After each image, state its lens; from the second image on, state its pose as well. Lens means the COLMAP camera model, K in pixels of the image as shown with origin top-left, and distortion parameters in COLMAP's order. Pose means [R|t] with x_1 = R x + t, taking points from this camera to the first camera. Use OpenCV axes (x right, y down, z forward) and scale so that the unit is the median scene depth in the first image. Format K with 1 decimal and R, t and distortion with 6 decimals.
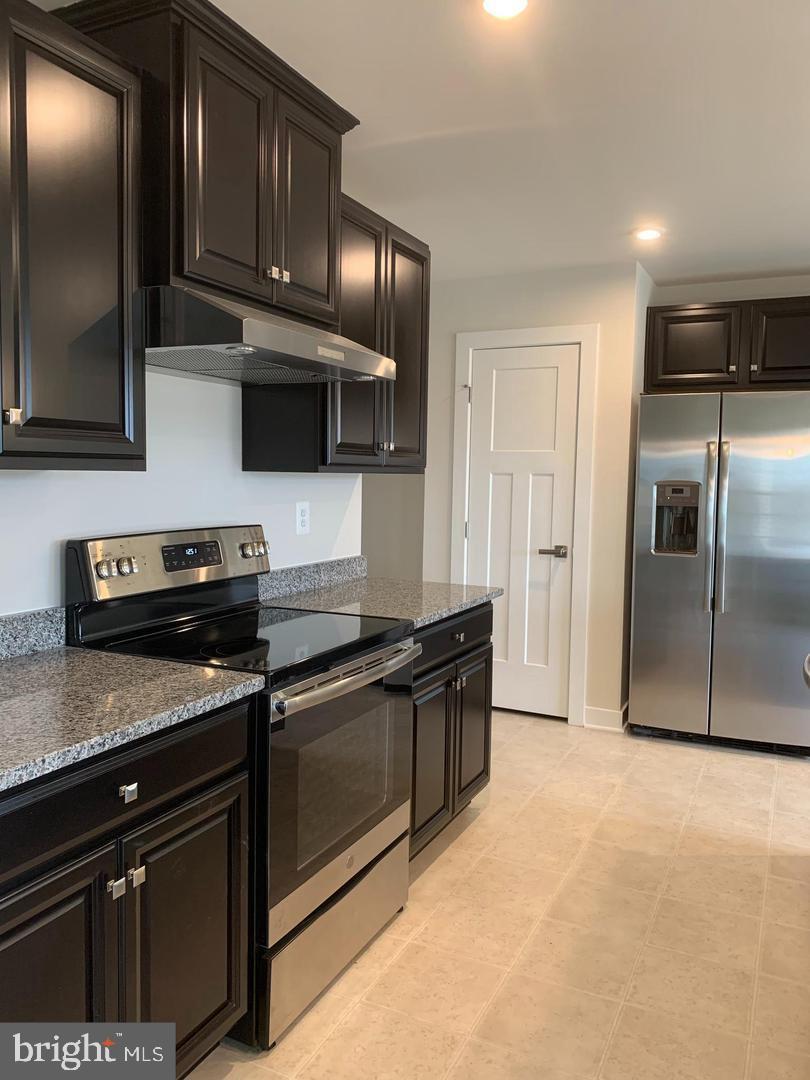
lens RADIAL K [[818.8, 0, 396.3], [0, 818.8, 536.2], [0, 0, 1]] dist [0.045727, -0.072036]
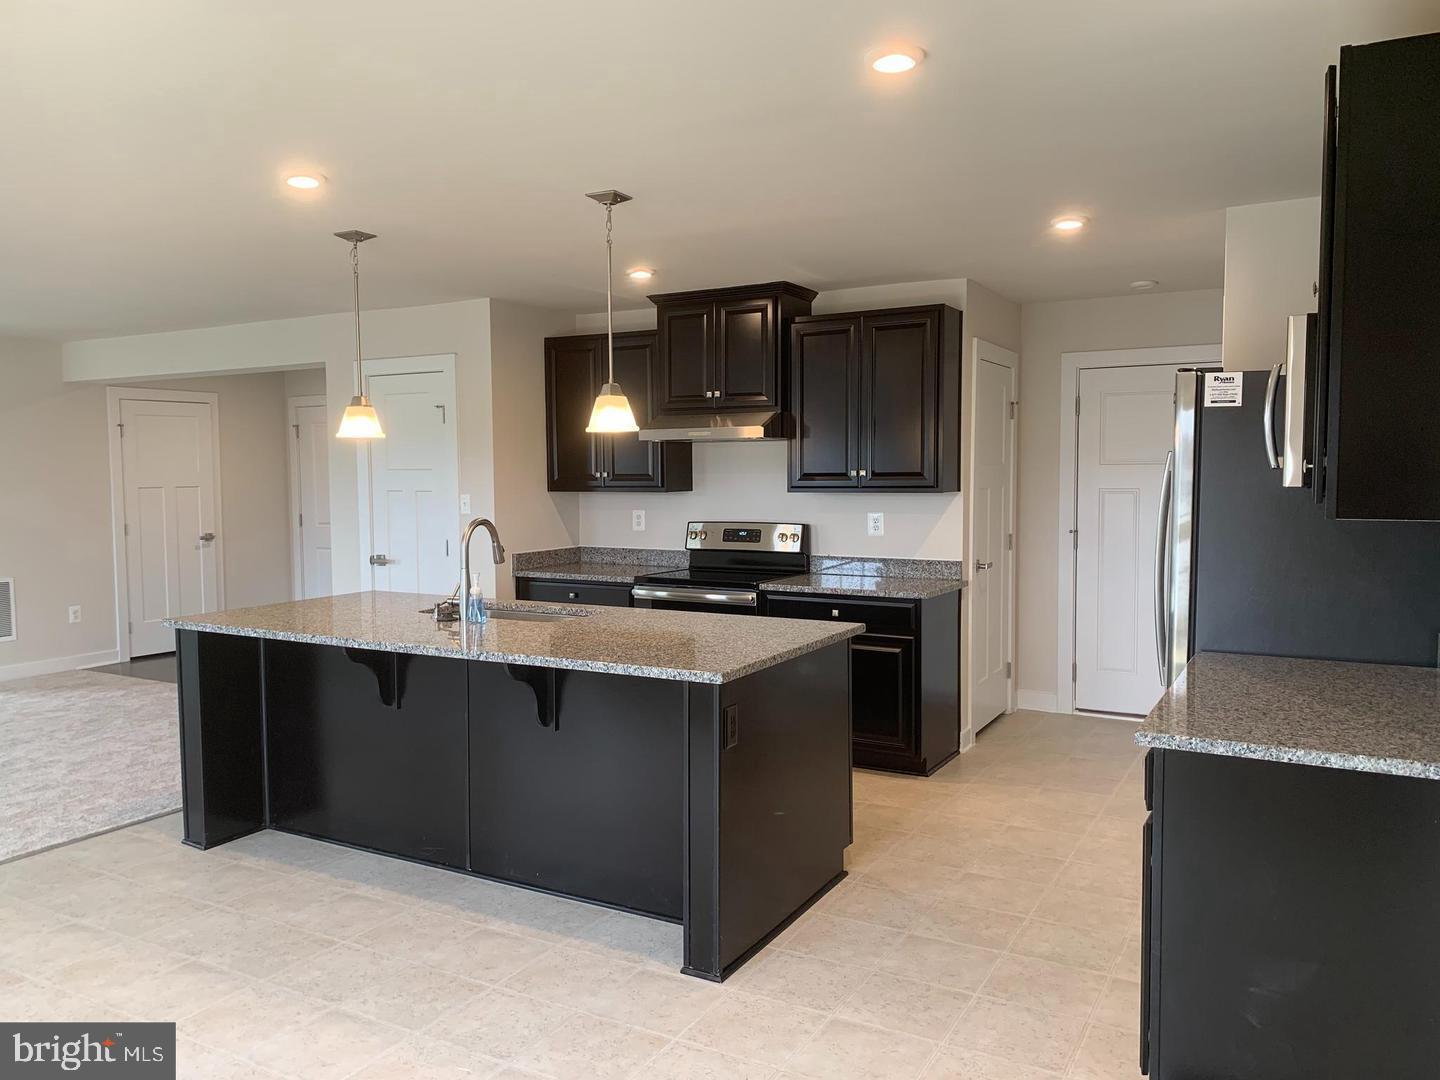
lens RADIAL K [[1091.7, 0, 716.1], [0, 1091.7, 532.6], [0, 0, 1]] dist [0.045727, -0.072036]
pose [[-0.055785, 0.038319, -0.997707, 1.422067], [-0.076315, 0.996176, 0.042527, -0.054049], [0.995522, 0.078512, -0.052648, 0.661976]]
